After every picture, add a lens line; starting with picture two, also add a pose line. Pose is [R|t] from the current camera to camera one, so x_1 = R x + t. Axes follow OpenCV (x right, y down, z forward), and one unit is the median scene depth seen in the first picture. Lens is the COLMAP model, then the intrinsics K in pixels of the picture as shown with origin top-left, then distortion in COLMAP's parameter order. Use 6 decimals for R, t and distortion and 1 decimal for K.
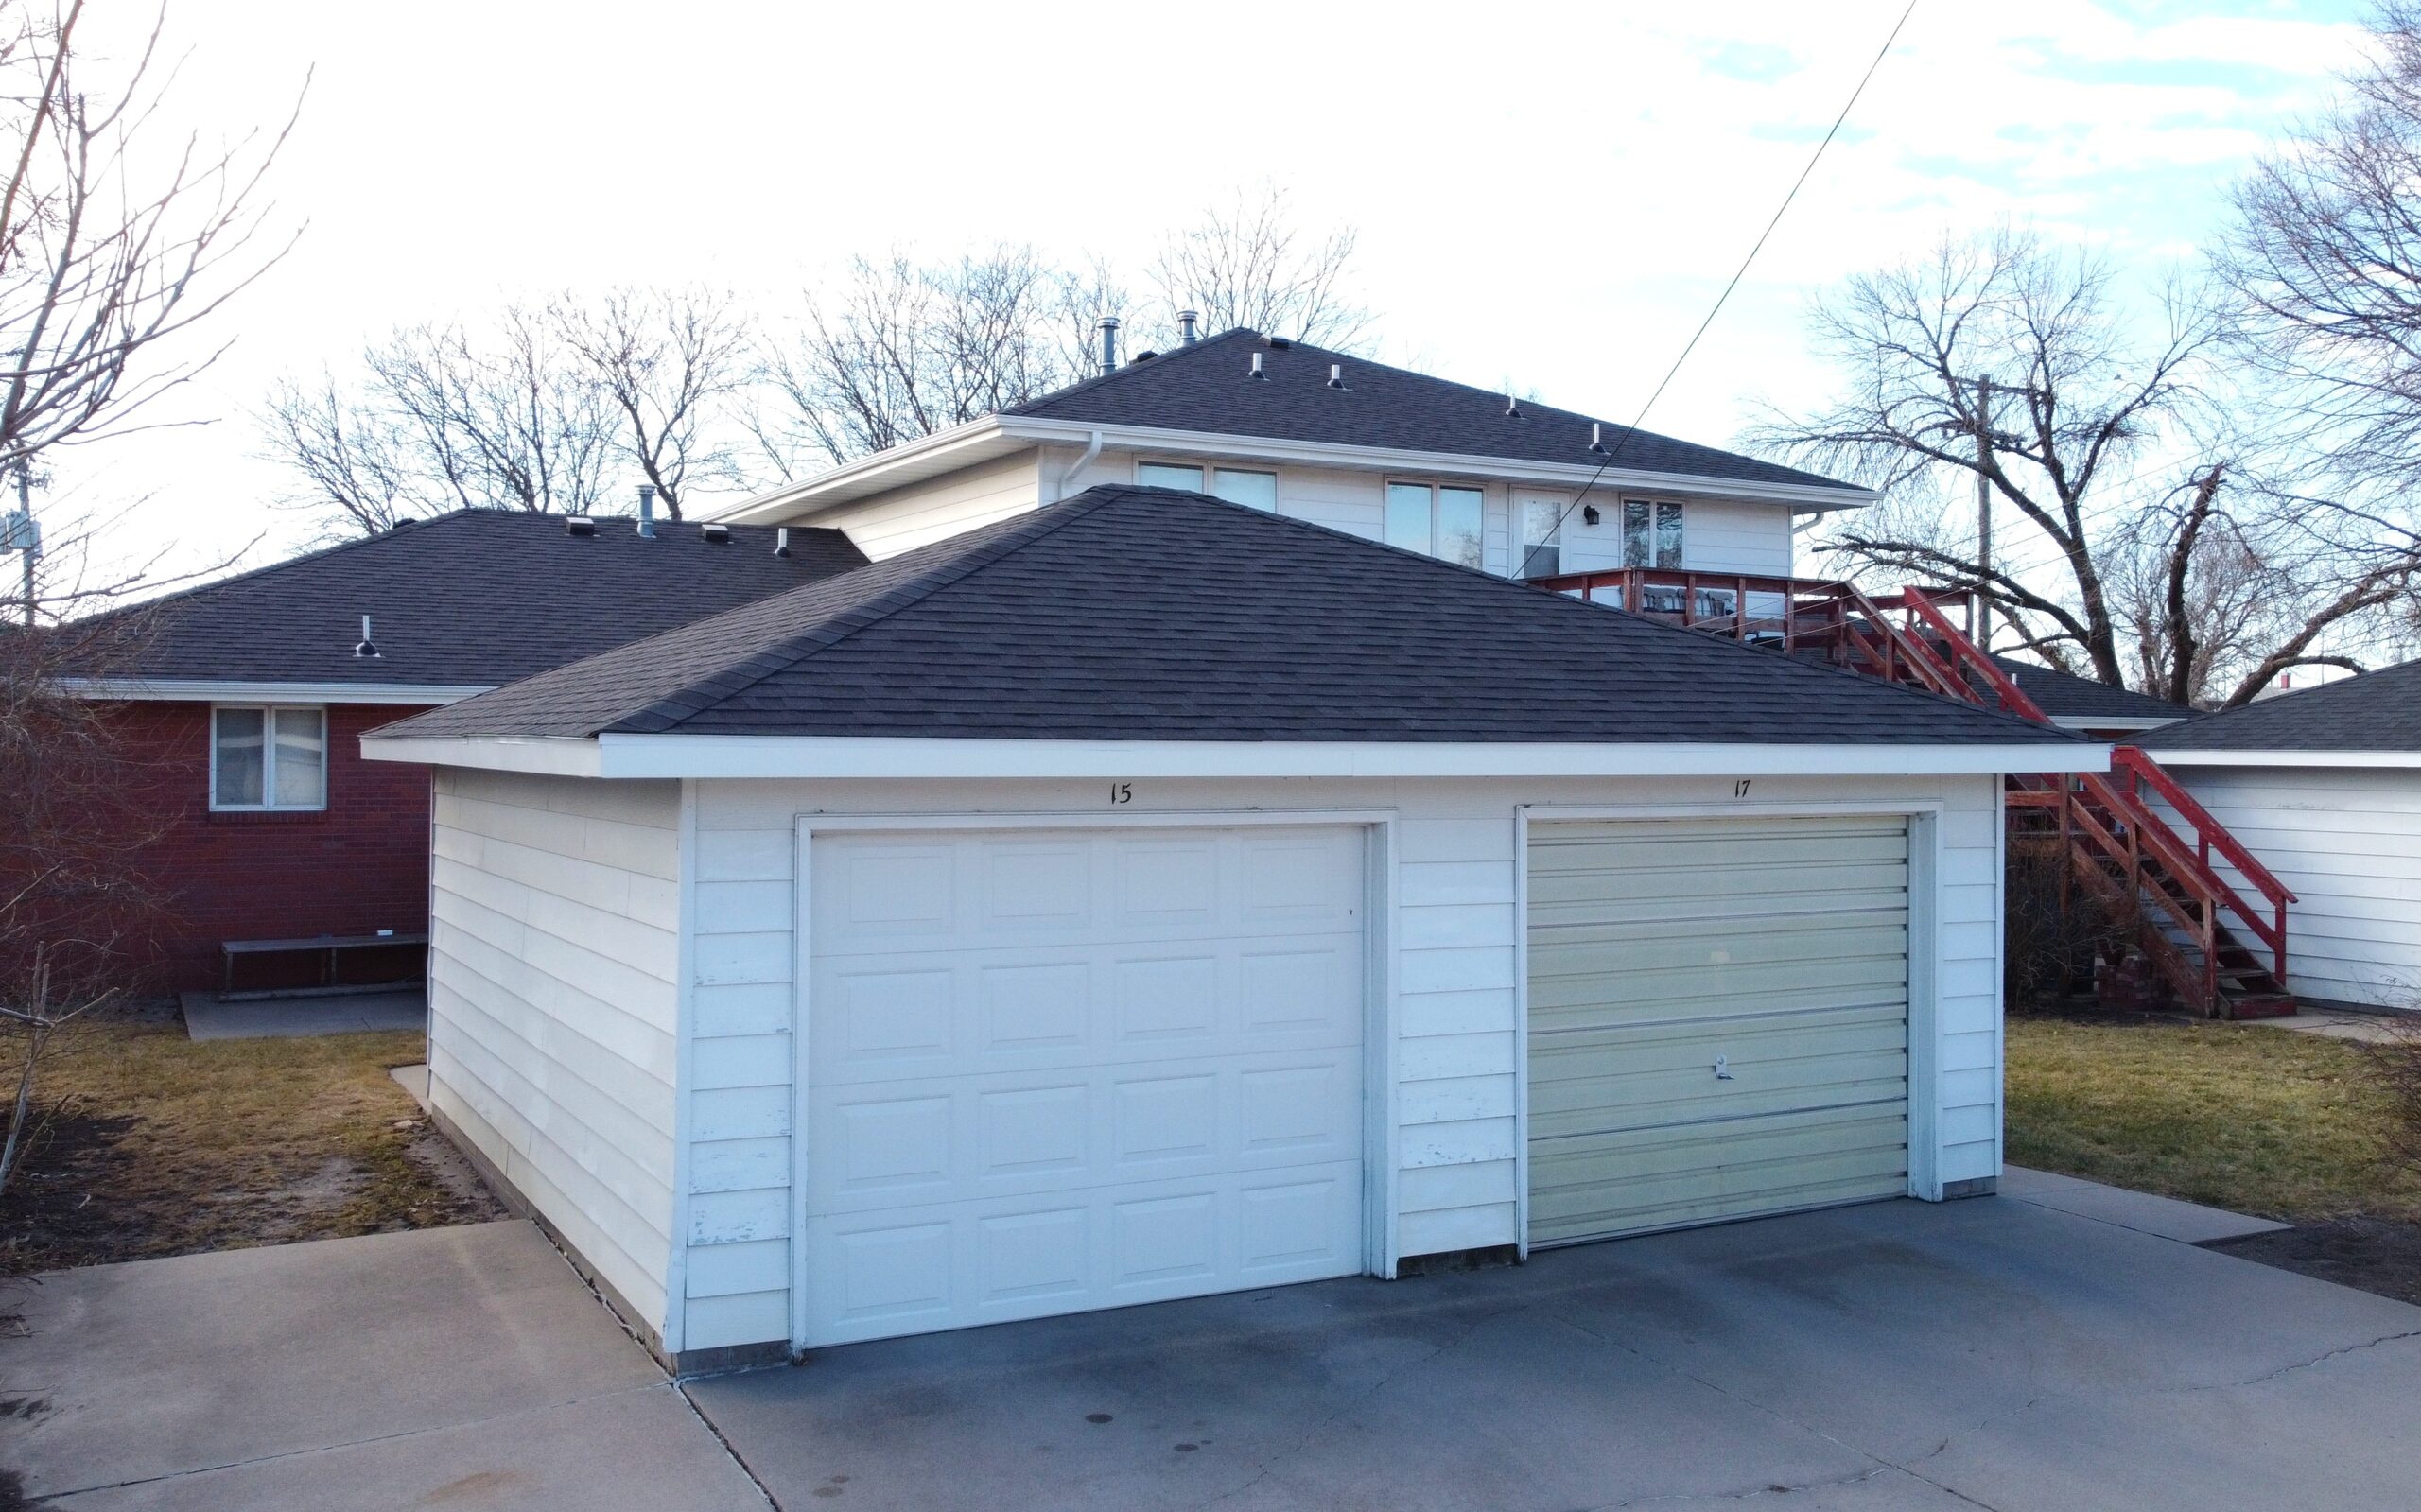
lens RADIAL K [[2109.8, 0, 1215.7], [0, 2109.8, 742.2], [0, 0, 1]] dist [-0.020759, -0.022237]
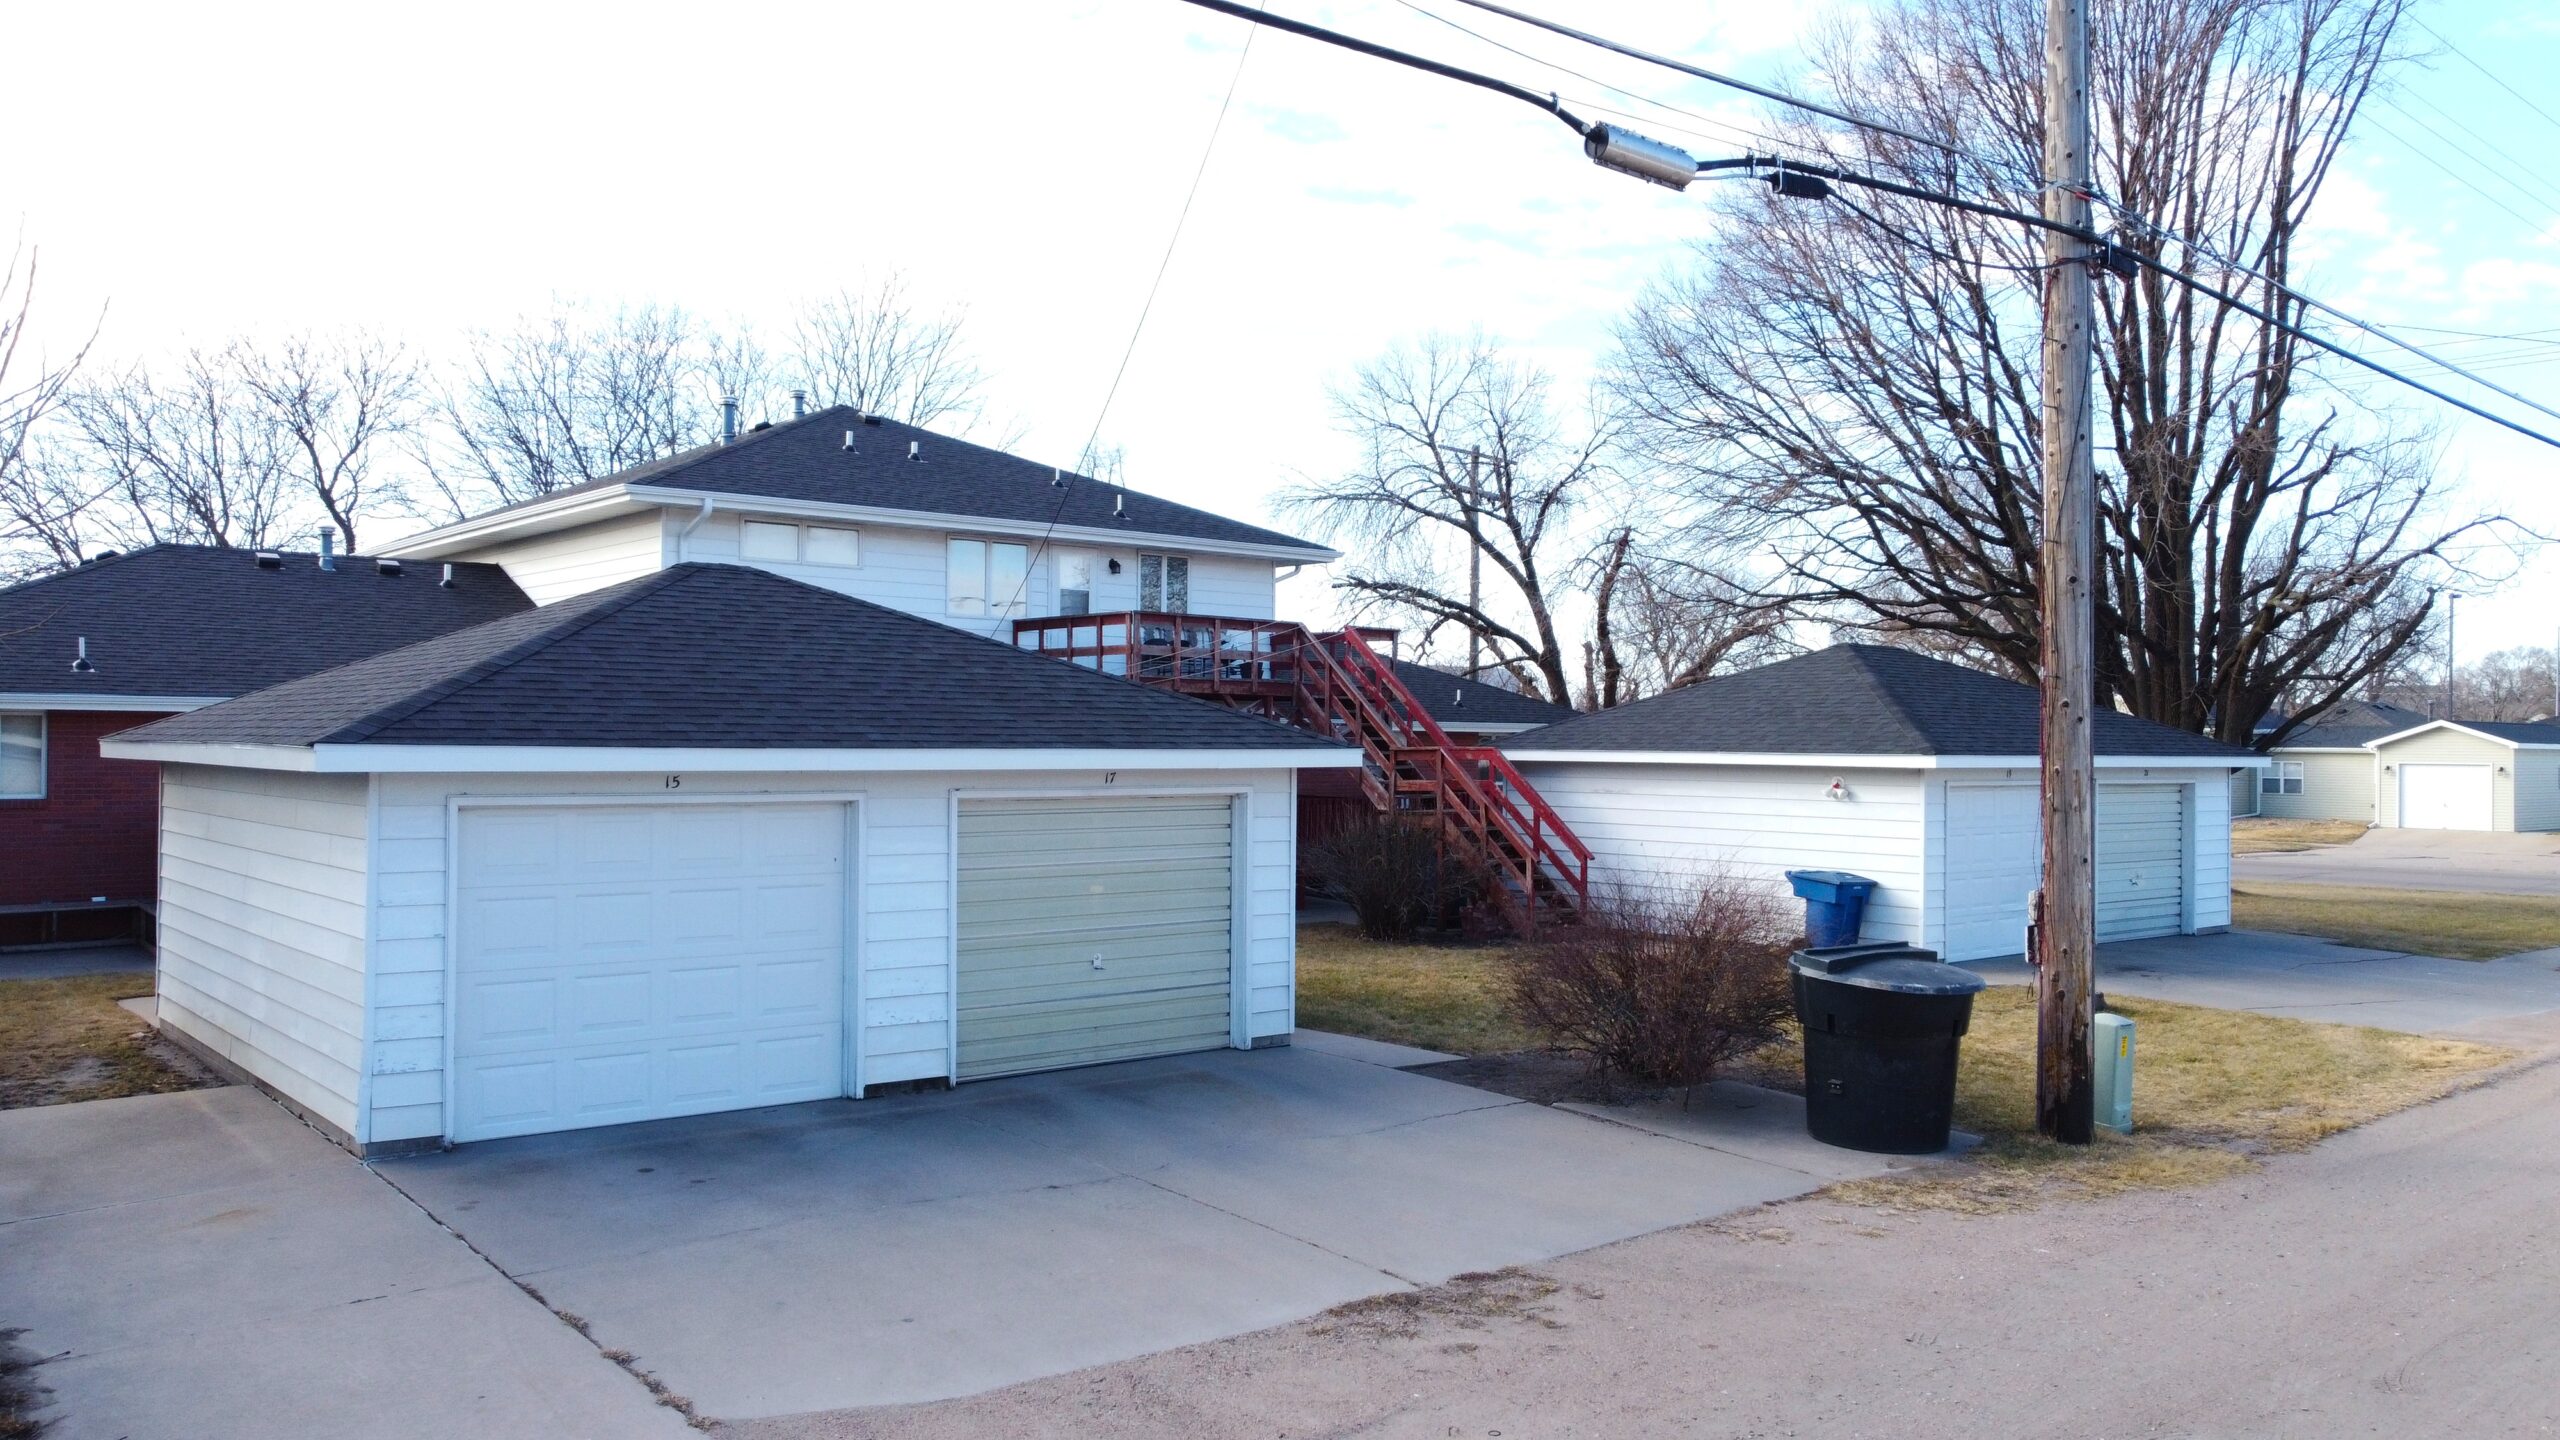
lens RADIAL K [[1922.2, 0, 1272.8], [0, 1922.2, 735.7], [0, 0, 1]] dist [-0.028270, 0.007938]
pose [[0.979617, 0.002658, 0.200857, 0.068544], [-0.002457, 0.999996, -0.001247, -0.005703], [-0.200860, 0.000728, 0.979620, -0.303508]]
